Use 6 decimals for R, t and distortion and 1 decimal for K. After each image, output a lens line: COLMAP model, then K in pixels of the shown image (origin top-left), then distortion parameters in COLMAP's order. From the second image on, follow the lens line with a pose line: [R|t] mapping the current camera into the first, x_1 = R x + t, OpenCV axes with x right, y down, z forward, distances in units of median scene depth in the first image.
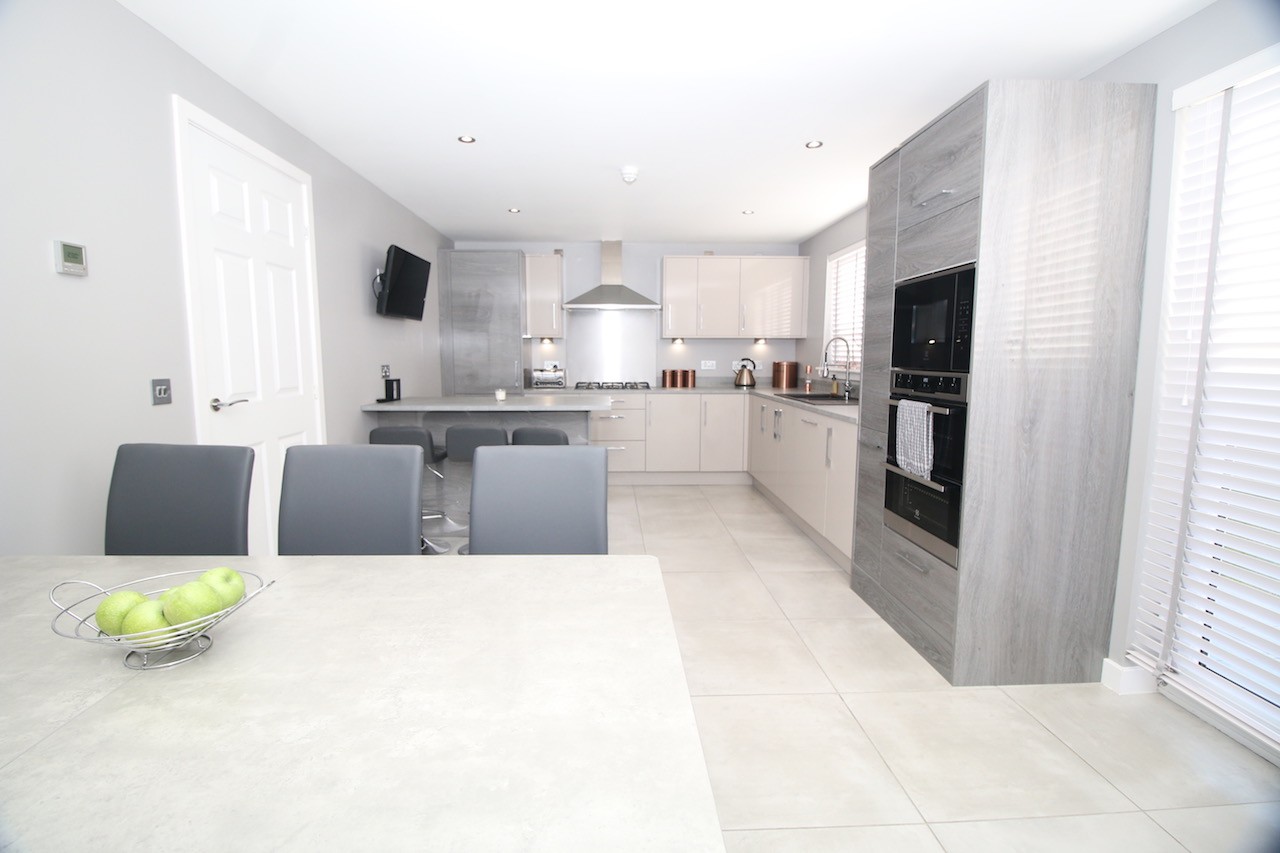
lens RADIAL K [[591.5, 0, 638.4], [0, 591.5, 418.2], [0, 0, 1]] dist [-0.001446, -0.000517]
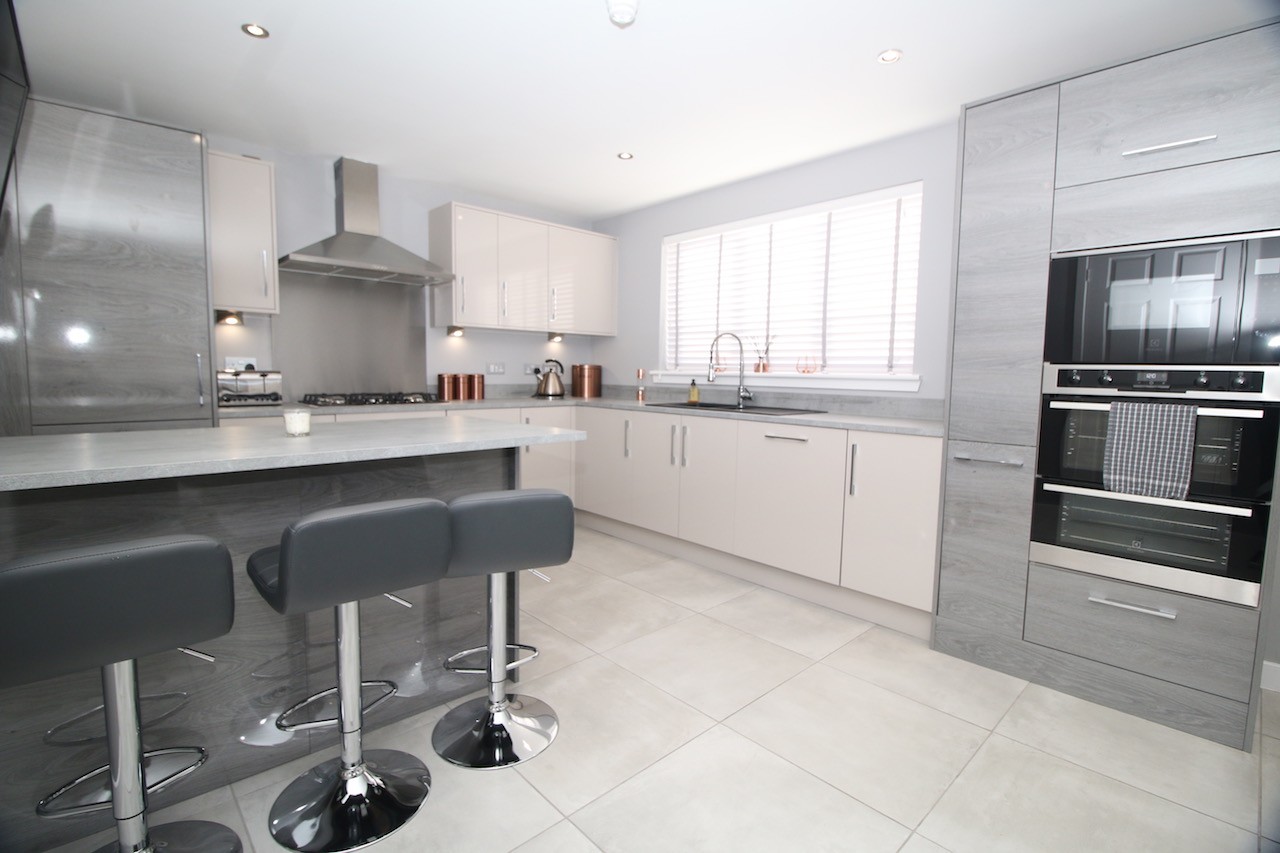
lens RADIAL K [[591.5, 0, 638.4], [0, 591.5, 418.2], [0, 0, 1]] dist [-0.001446, -0.000517]
pose [[0.757083, -0.042879, 0.651910, -0.230338], [0.056067, 0.998427, 0.000559, -0.019845], [-0.650908, 0.036128, 0.758296, 0.353267]]
